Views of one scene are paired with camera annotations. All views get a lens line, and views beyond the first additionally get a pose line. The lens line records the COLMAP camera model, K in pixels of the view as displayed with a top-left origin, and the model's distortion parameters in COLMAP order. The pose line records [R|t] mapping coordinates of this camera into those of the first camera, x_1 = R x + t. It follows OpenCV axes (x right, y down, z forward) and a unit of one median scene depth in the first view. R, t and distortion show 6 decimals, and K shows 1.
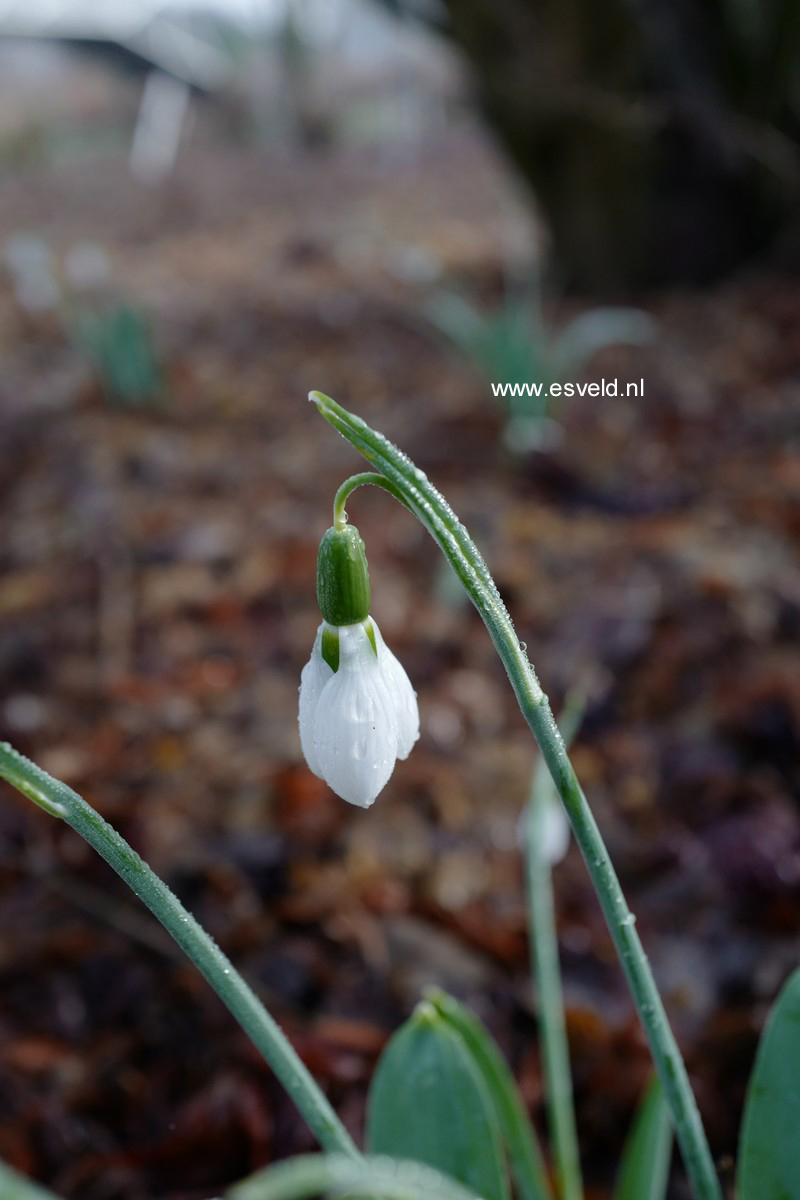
lens RADIAL K [[1129.4, 0, 425.6], [0, 1129.4, 588.1], [0, 0, 1]] dist [0.007802, -0.001327]
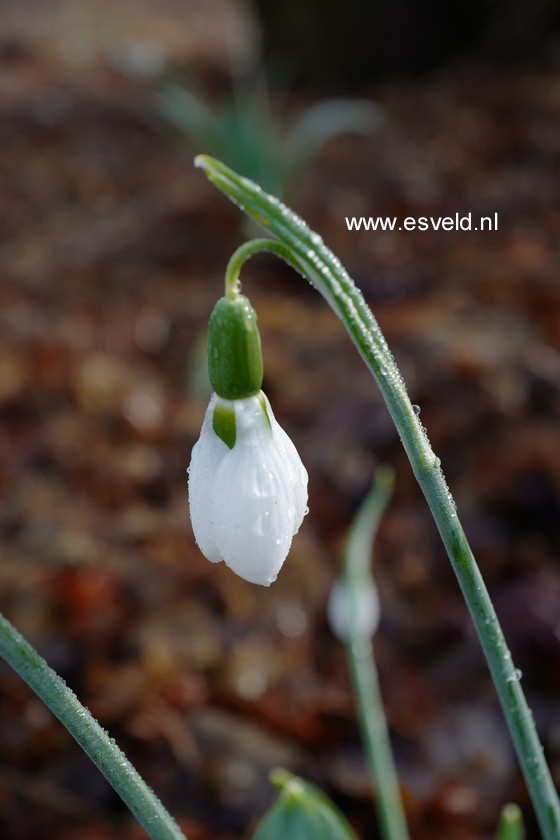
lens RADIAL K [[1123.5, 0, 280.0], [0, 1123.5, 420.0], [0, 0, 1]] dist [-0.011457, -0.040417]
pose [[0.989439, -0.061838, 0.131094, -0.165441], [0.058424, 0.997849, 0.029738, 0.024246], [-0.132651, -0.021764, 0.990924, 0.037519]]
